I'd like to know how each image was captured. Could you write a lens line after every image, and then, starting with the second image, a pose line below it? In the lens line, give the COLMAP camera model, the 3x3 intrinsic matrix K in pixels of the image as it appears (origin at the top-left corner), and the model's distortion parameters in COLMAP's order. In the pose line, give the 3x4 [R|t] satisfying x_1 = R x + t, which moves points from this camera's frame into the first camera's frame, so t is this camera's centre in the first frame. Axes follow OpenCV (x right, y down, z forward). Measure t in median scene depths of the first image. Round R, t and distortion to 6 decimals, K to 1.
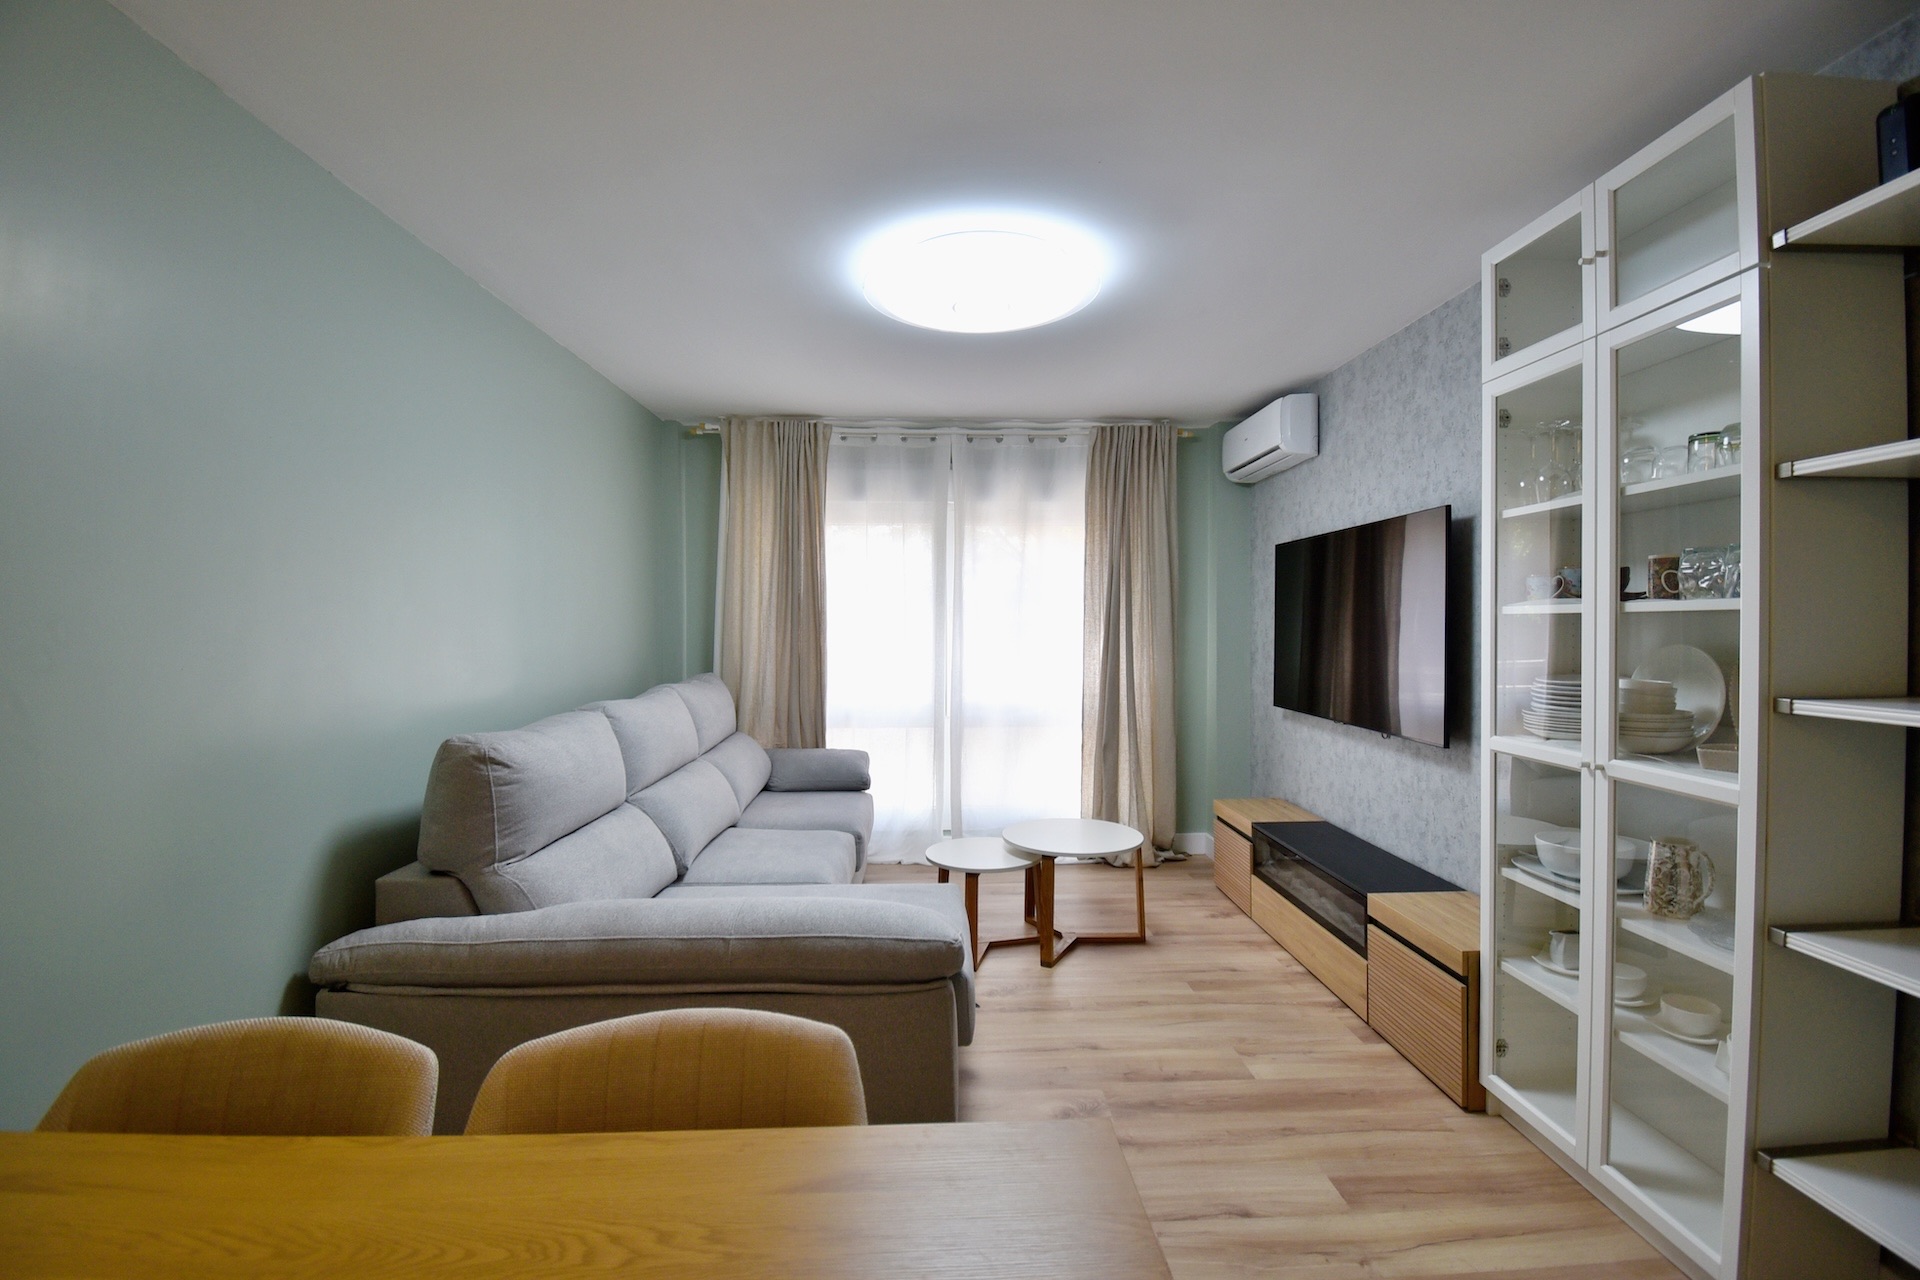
lens RADIAL K [[841.1, 0, 956.2], [0, 841.1, 637.9], [0, 0, 1]] dist [0.020426, -0.026936]
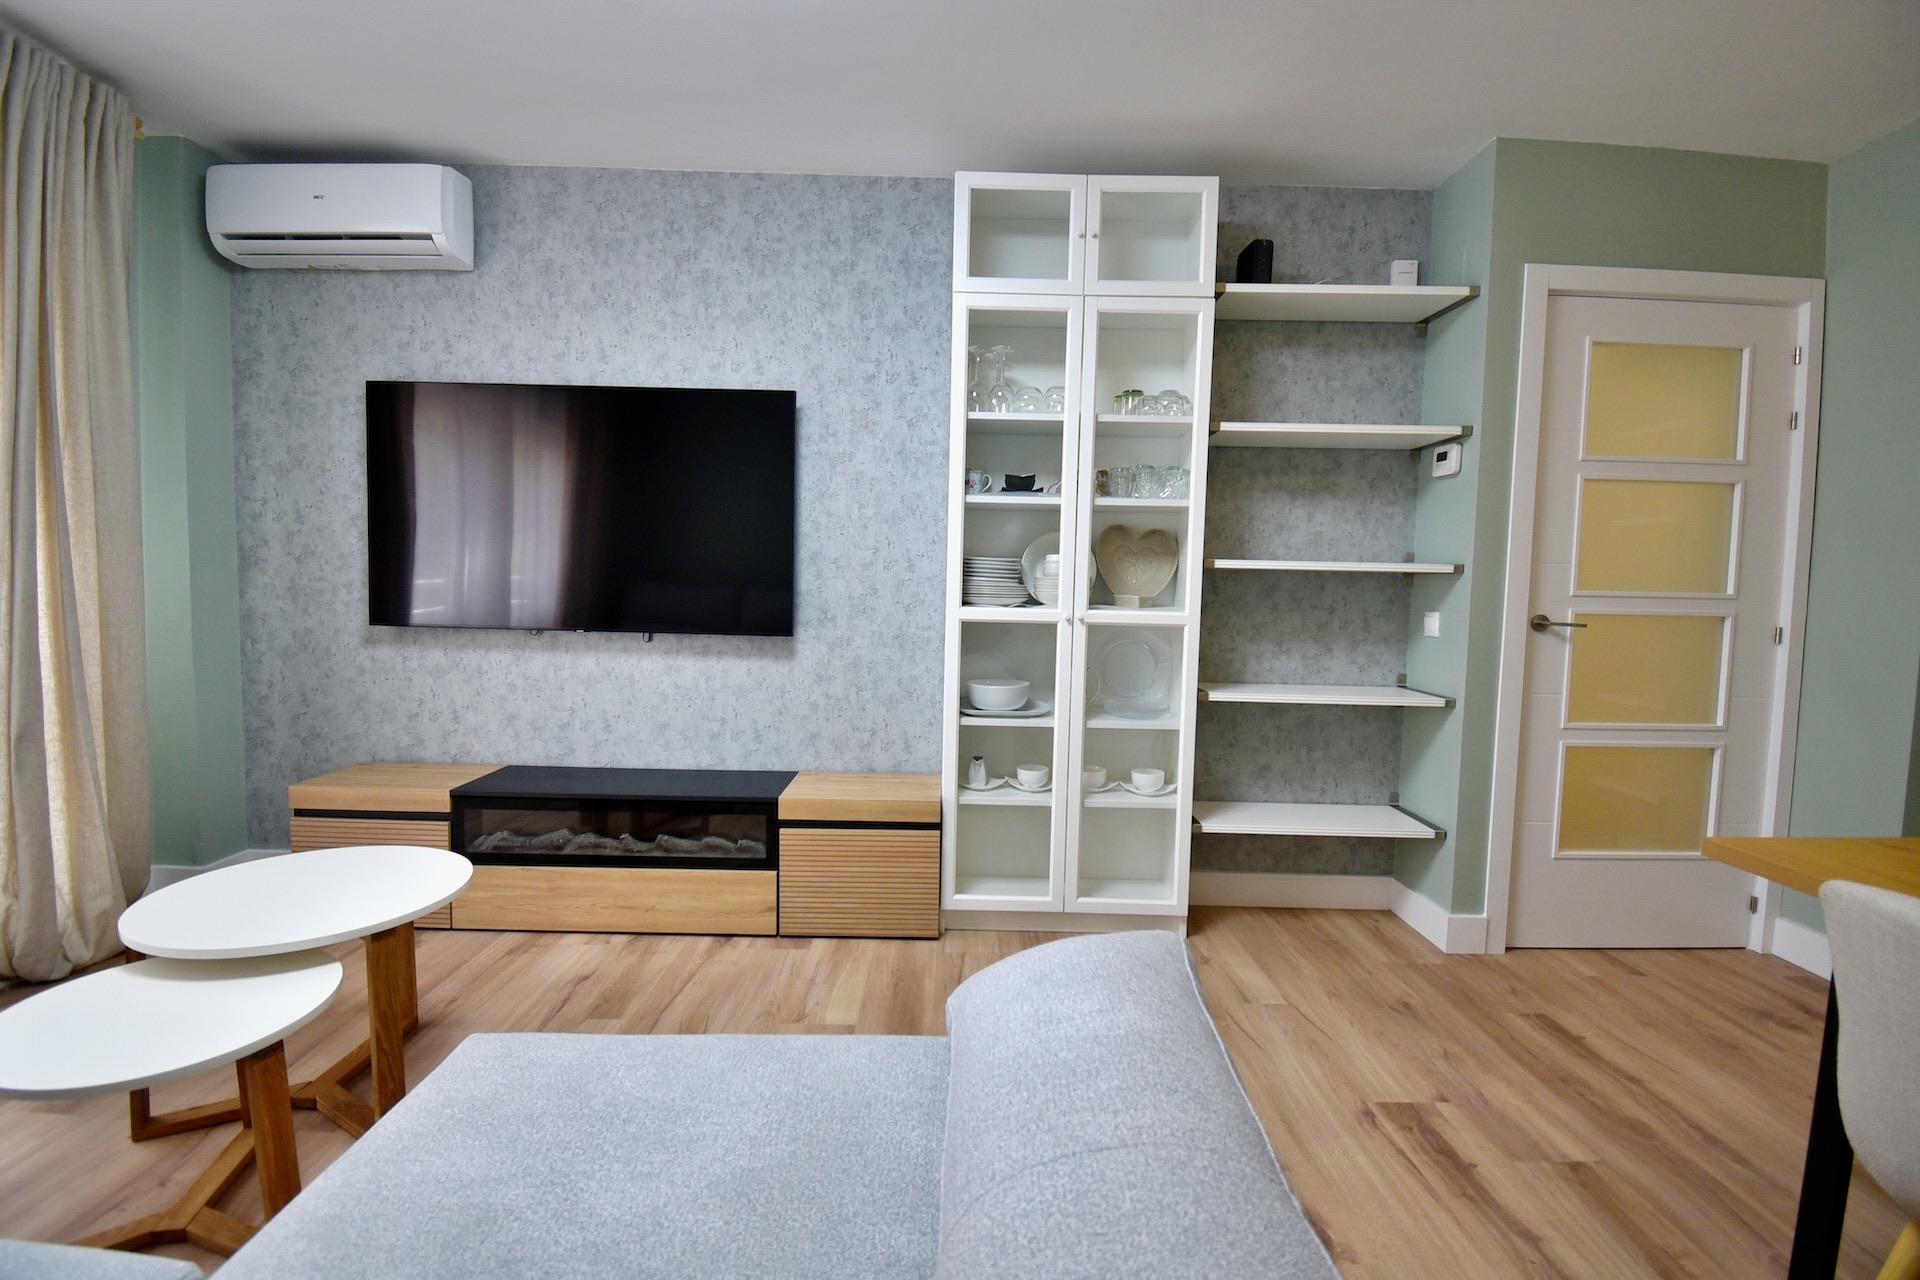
lens RADIAL K [[841.1, 0, 956.2], [0, 841.1, 637.9], [0, 0, 1]] dist [0.020426, -0.026936]
pose [[0.034358, -0.063307, 0.997402, -0.385703], [-0.007013, 0.997952, 0.063584, 0.062780], [-0.999385, -0.009179, 0.033844, 0.718424]]
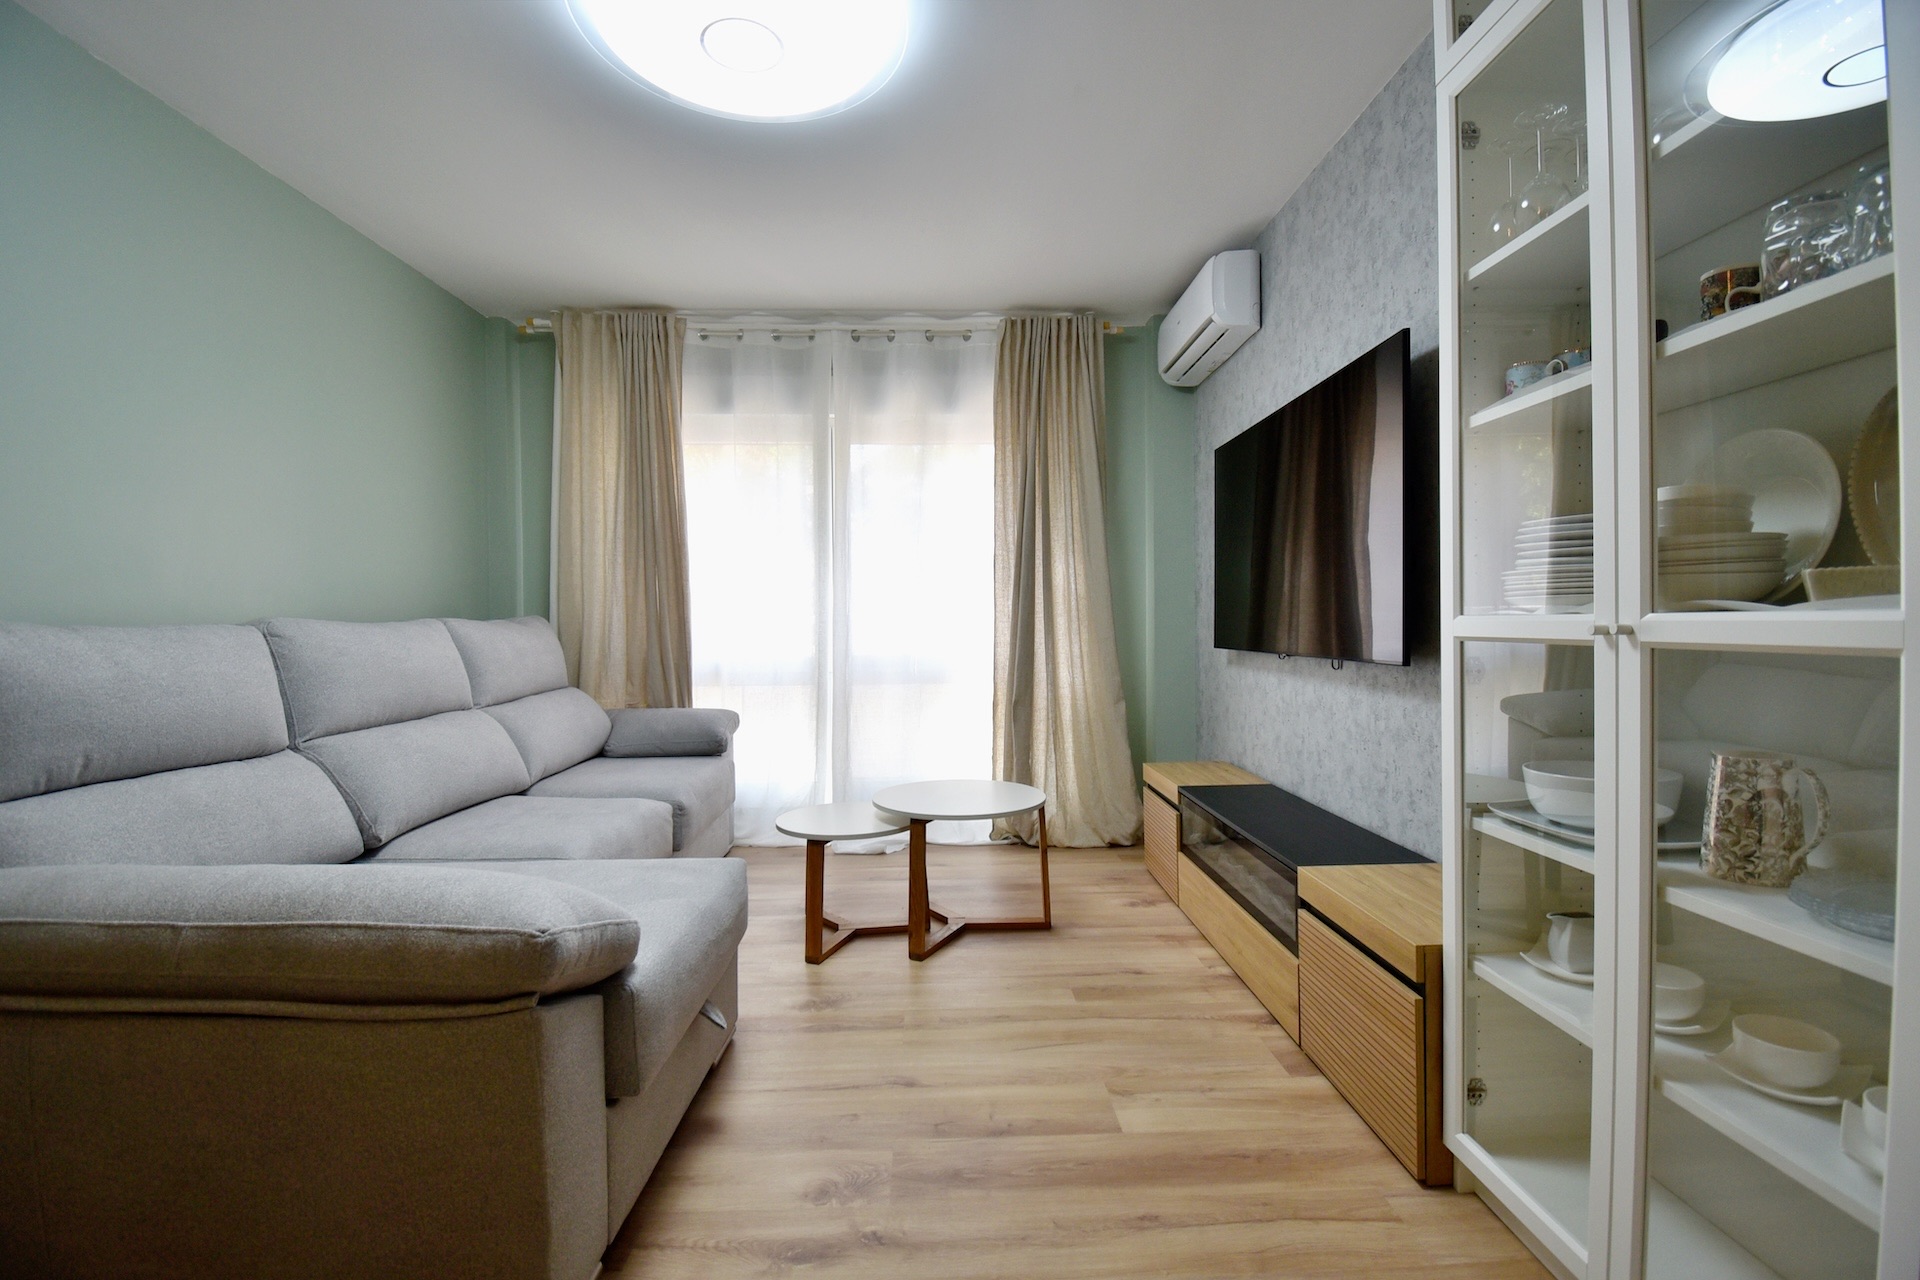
lens RADIAL K [[841.1, 0, 956.2], [0, 841.1, 637.9], [0, 0, 1]] dist [0.020426, -0.026936]
pose [[0.999921, -0.008124, -0.009543, 0.188166], [0.008129, 0.999967, 0.000531, 0.096227], [0.009539, -0.000608, 0.999954, 0.254134]]
